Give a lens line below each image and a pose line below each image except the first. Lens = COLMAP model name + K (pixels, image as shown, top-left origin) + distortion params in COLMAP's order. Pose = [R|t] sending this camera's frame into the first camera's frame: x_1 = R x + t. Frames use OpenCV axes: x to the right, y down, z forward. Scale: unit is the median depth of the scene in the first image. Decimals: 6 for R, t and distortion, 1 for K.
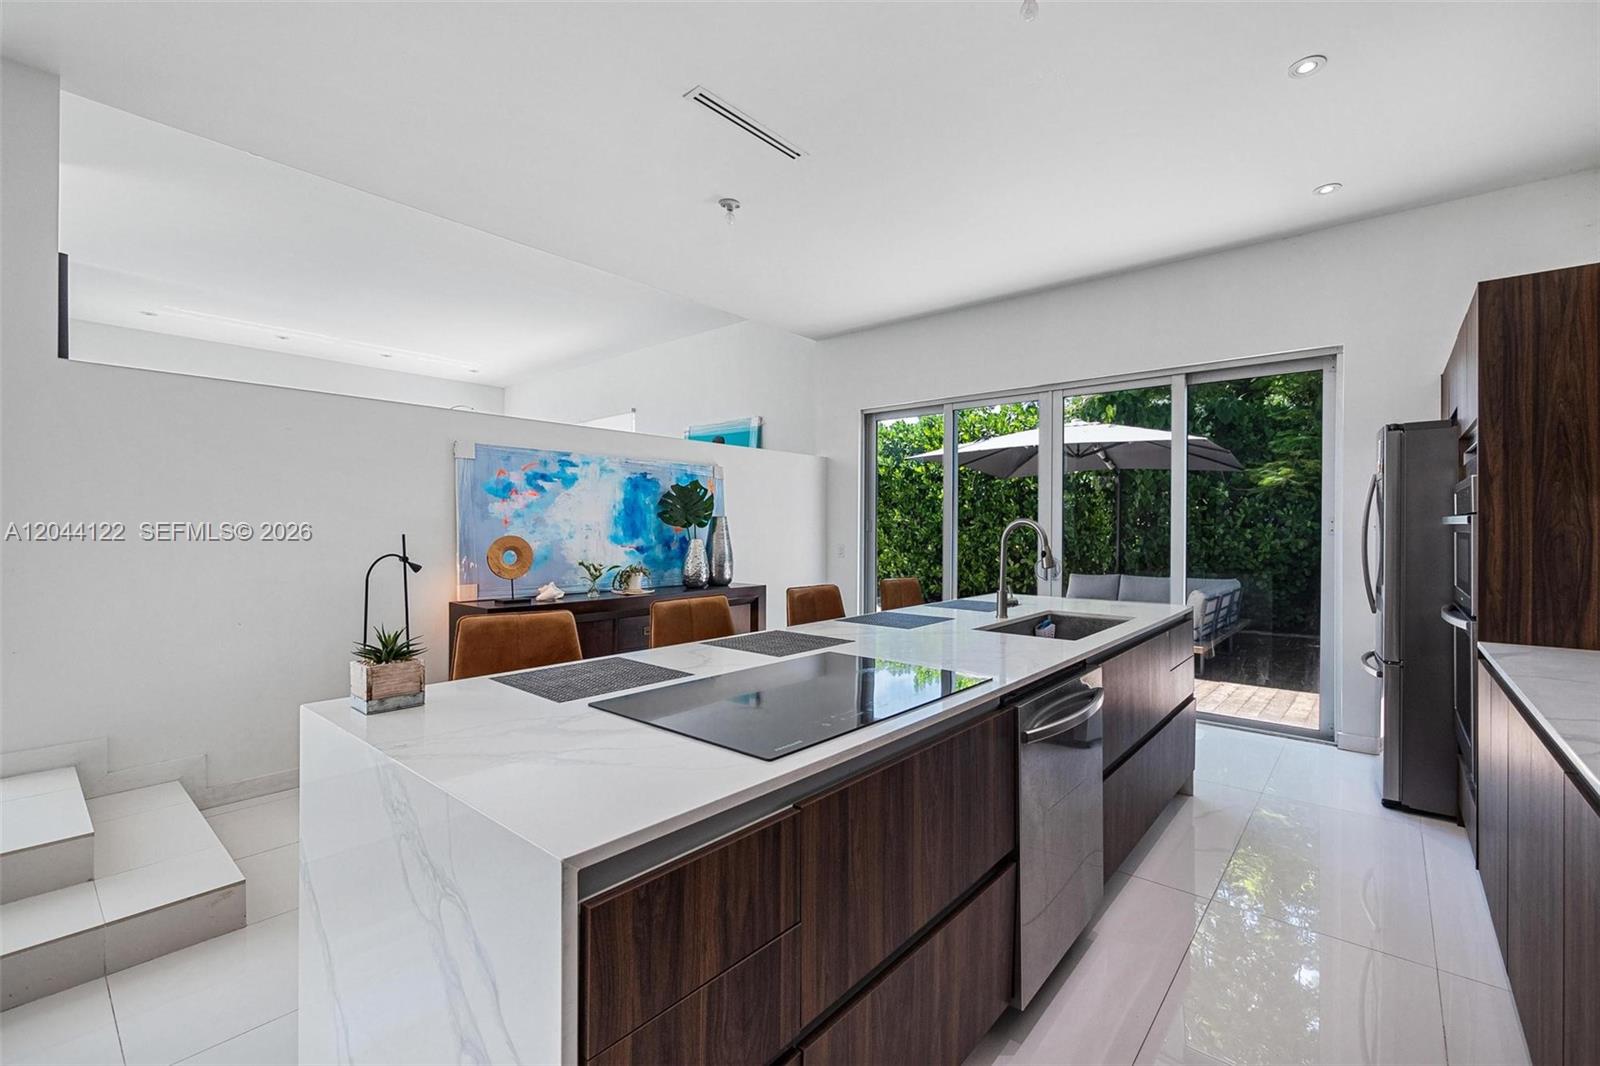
lens RADIAL K [[658.9, 0, 814.1], [0, 658.9, 530.5], [0, 0, 1]] dist [-0.002582, 0.000089]
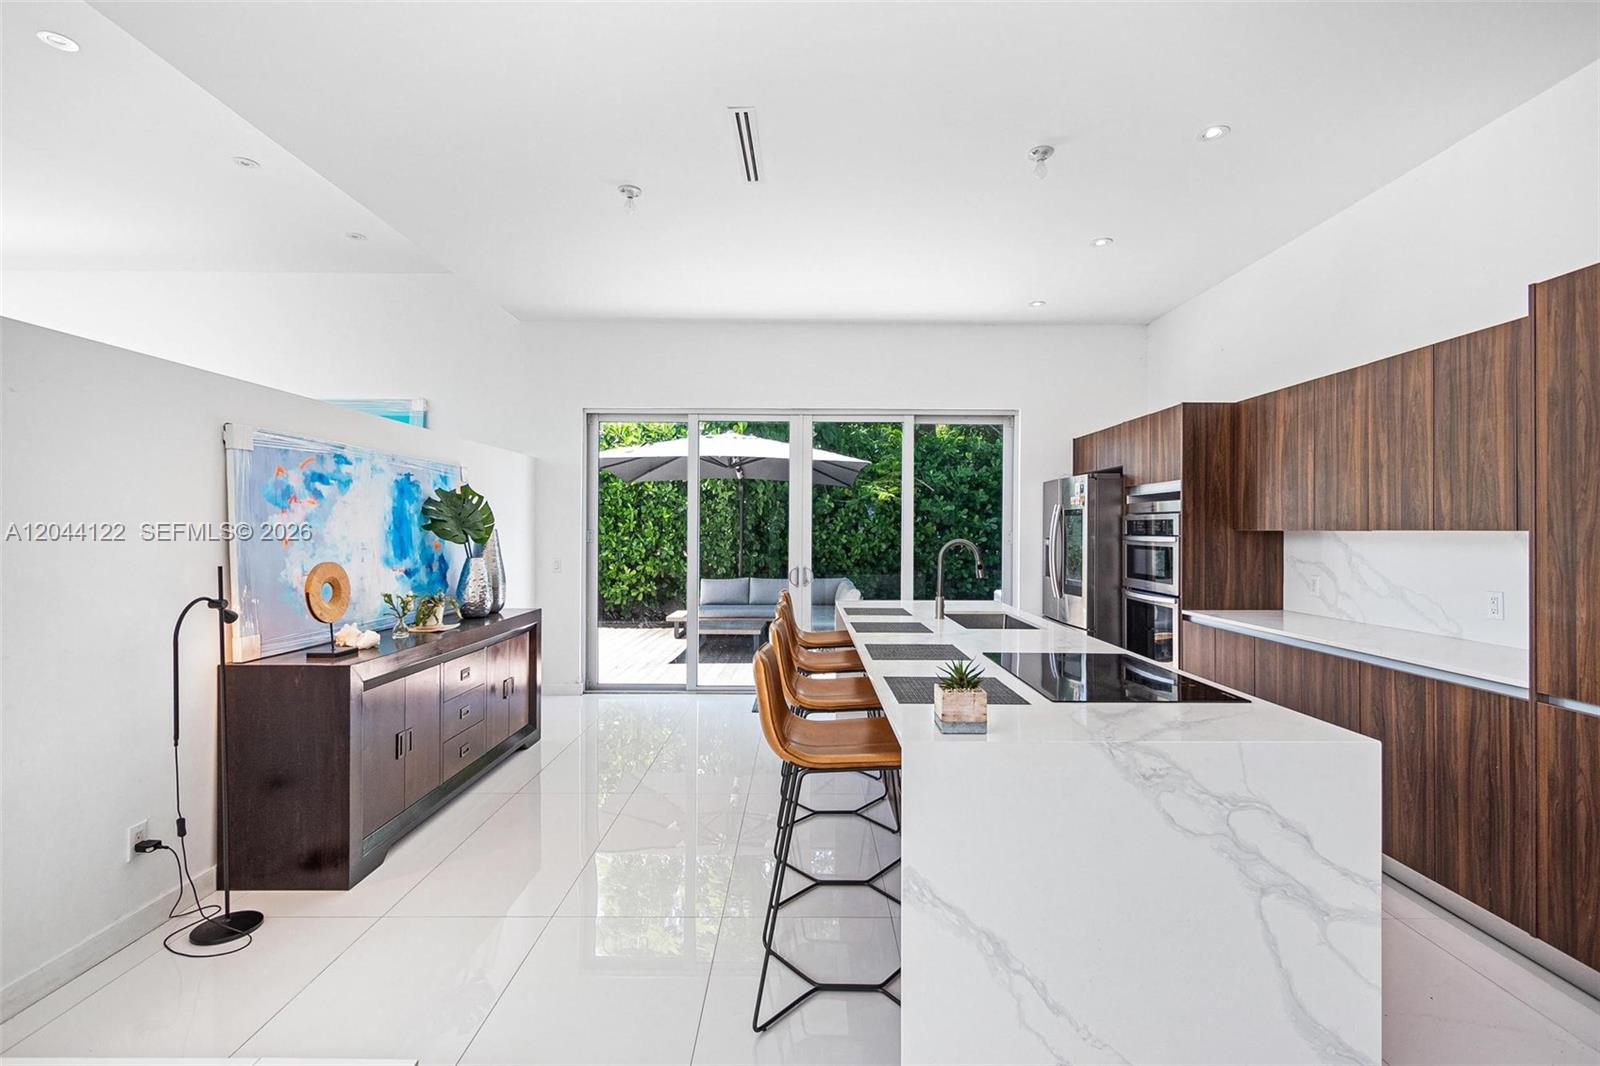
lens RADIAL K [[720.9, 0, 800.0], [0, 720.9, 533.0], [0, 0, 1]] dist [-0.002158, -0.000151]
pose [[0.790270, -0.004079, 0.612745, -0.429097], [0.003153, 0.999992, 0.002591, -0.019494], [-0.612750, -0.000115, 0.790277, 0.054738]]
